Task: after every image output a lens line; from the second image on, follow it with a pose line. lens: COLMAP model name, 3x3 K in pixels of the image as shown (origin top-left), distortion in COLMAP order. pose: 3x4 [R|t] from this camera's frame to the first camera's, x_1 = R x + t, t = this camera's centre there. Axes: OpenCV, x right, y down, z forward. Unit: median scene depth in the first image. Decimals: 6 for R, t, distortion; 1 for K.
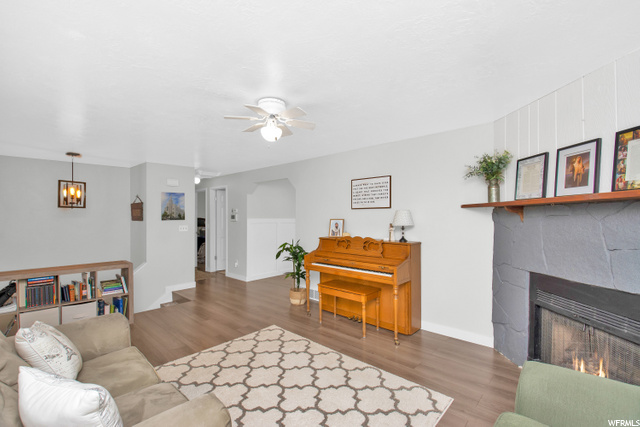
lens RADIAL K [[289.0, 0, 311.6], [0, 289.0, 212.7], [0, 0, 1]] dist [0.033827, -0.037337]
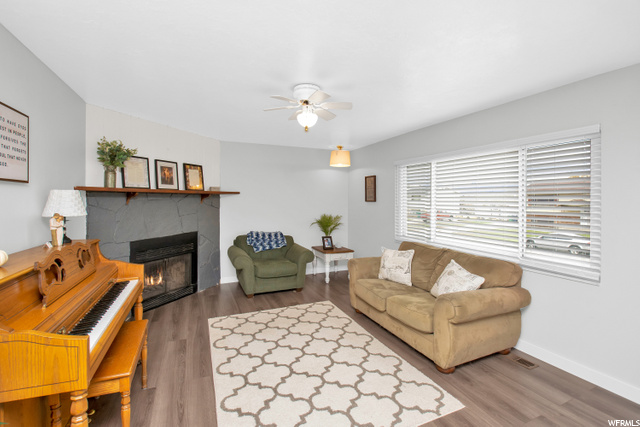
lens RADIAL K [[293.5, 0, 320.0], [0, 293.5, 202.0], [0, 0, 1]] dist [-0.000030, -0.000286]
pose [[-0.930725, -0.003385, 0.365704, -0.389090], [-0.006818, 0.999944, -0.008095, 0.017834], [-0.365656, -0.010028, -0.930696, 1.380923]]
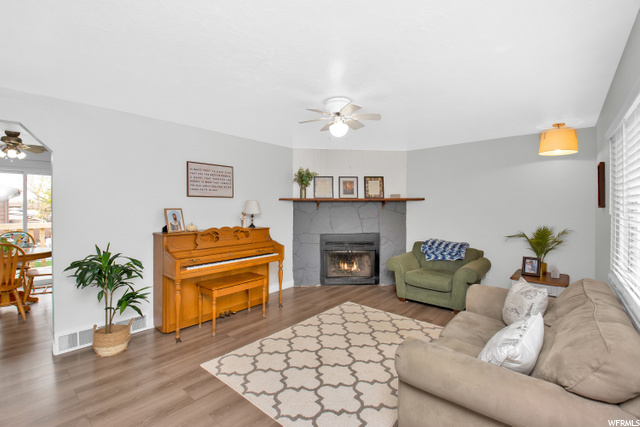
lens RADIAL K [[289.0, 0, 311.6], [0, 289.0, 212.7], [0, 0, 1]] dist [0.033827, -0.037337]
pose [[-0.052543, -0.015752, 0.998494, -0.861493], [-0.016643, 0.999751, 0.014896, 0.018901], [-0.998480, -0.015835, -0.052792, 0.831740]]
